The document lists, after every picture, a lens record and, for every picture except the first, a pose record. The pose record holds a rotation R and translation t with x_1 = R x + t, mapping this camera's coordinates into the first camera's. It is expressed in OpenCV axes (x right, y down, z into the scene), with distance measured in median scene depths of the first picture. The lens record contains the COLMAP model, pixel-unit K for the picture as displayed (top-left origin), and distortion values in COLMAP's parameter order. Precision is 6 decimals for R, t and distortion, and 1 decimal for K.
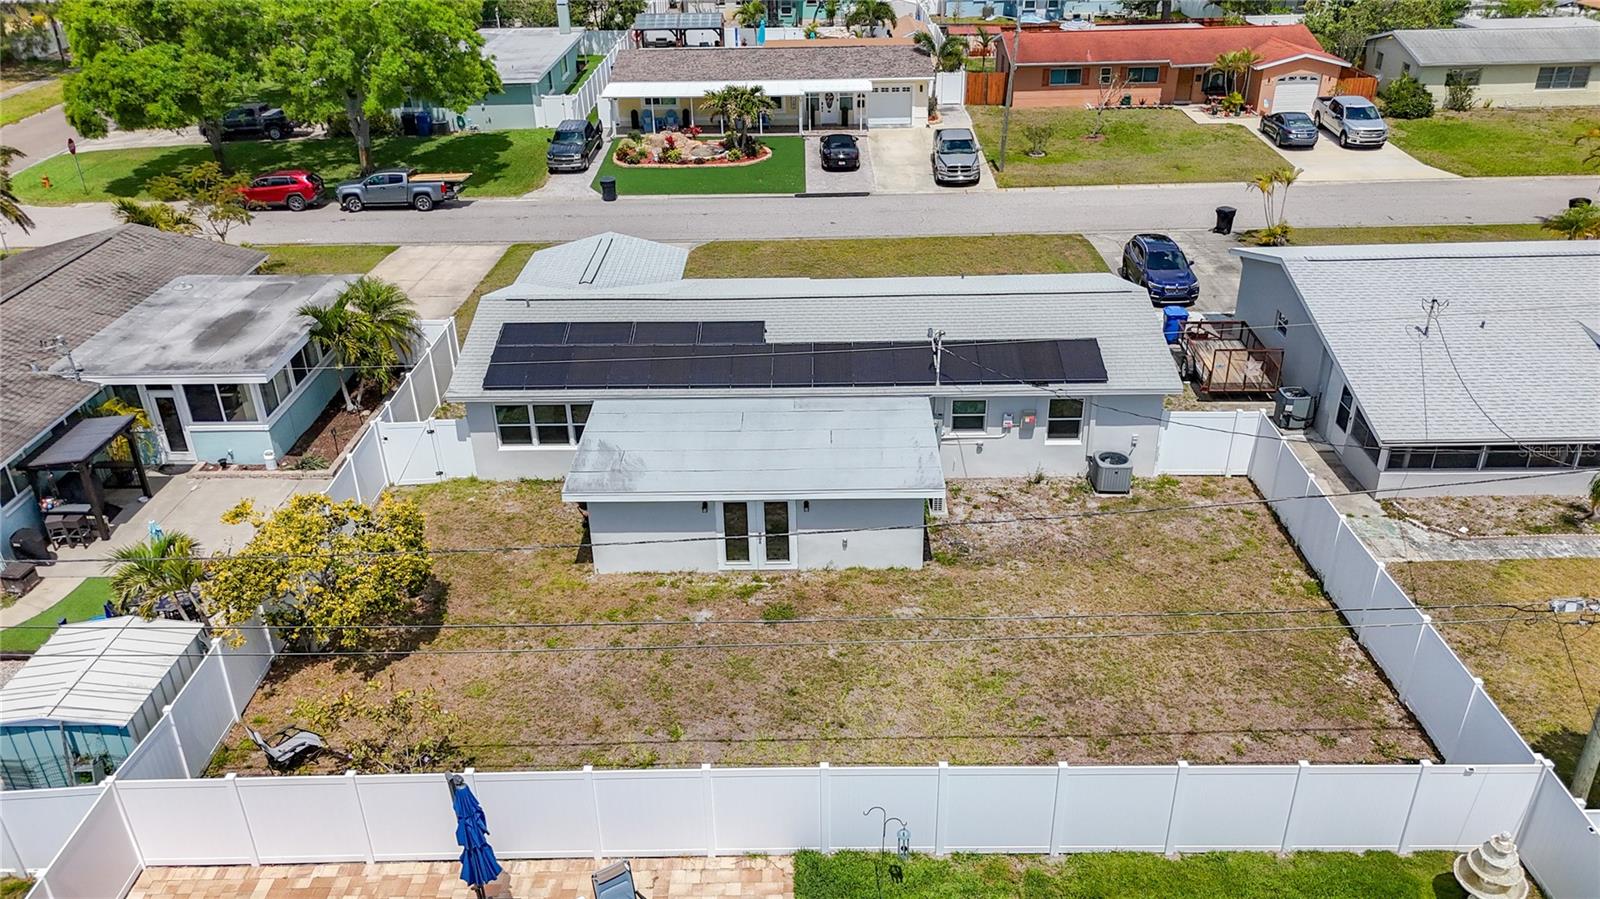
lens RADIAL K [[1215.1, 0, 800.0], [0, 1215.1, 449.5], [0, 0, 1]] dist [0.058192, -0.001360]
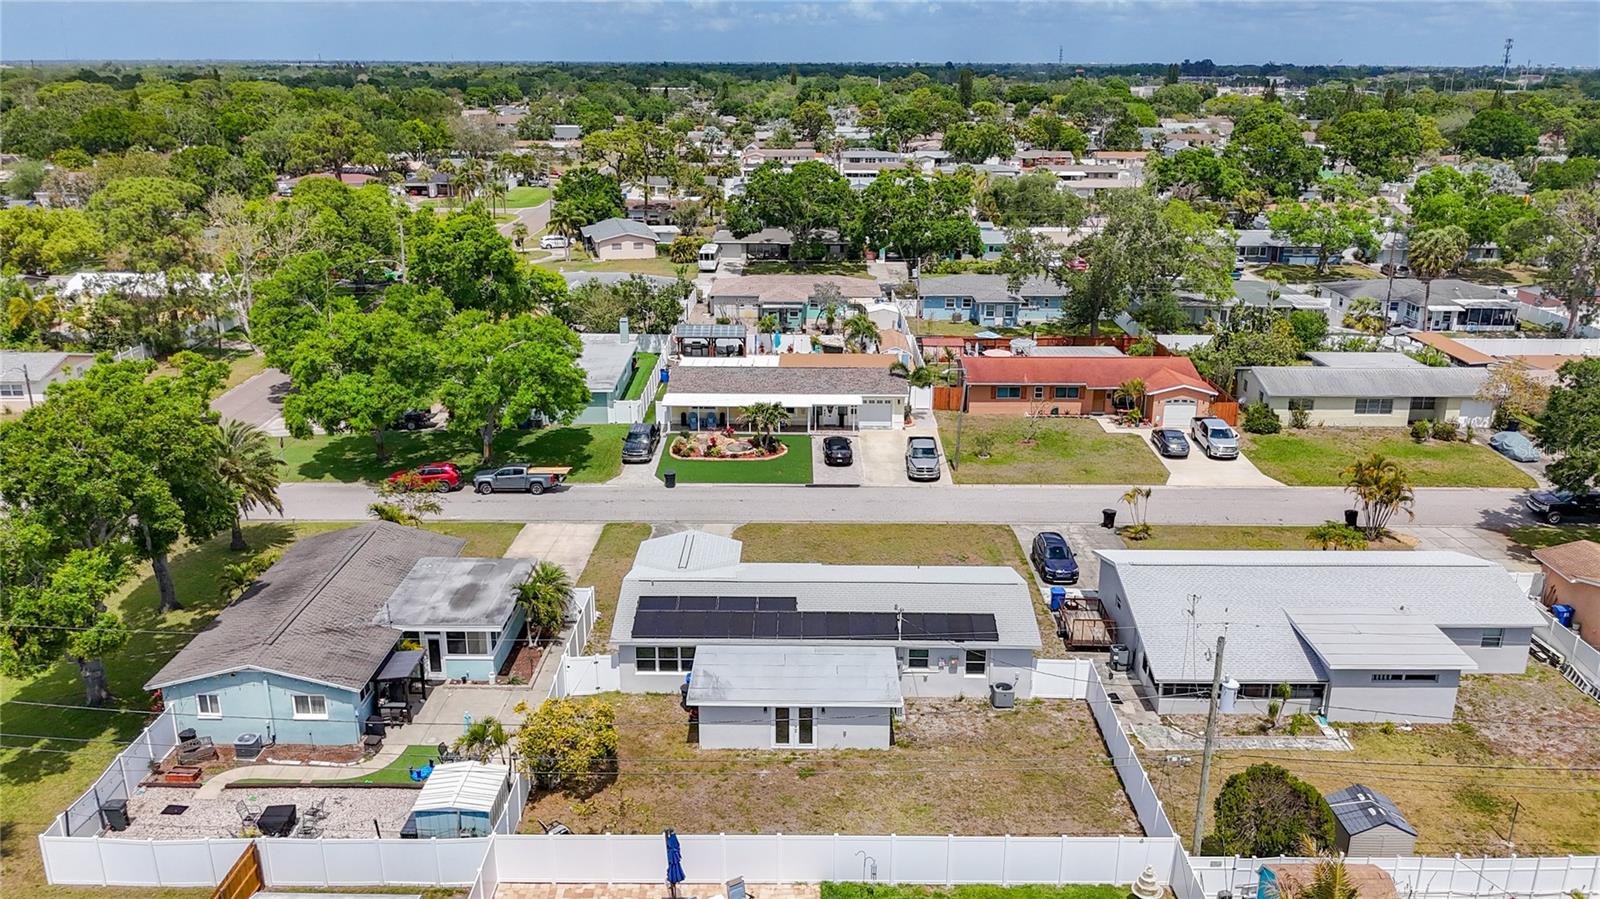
lens RADIAL K [[1223.6, 0, 800.0], [0, 1223.6, 449.5], [0, 0, 1]] dist [0.120942, -0.445330]
pose [[0.999748, 0.020965, 0.008082, -0.033871], [-0.019185, 0.983731, -0.178621, -0.004528], [-0.011695, 0.178420, 0.983885, -0.550276]]
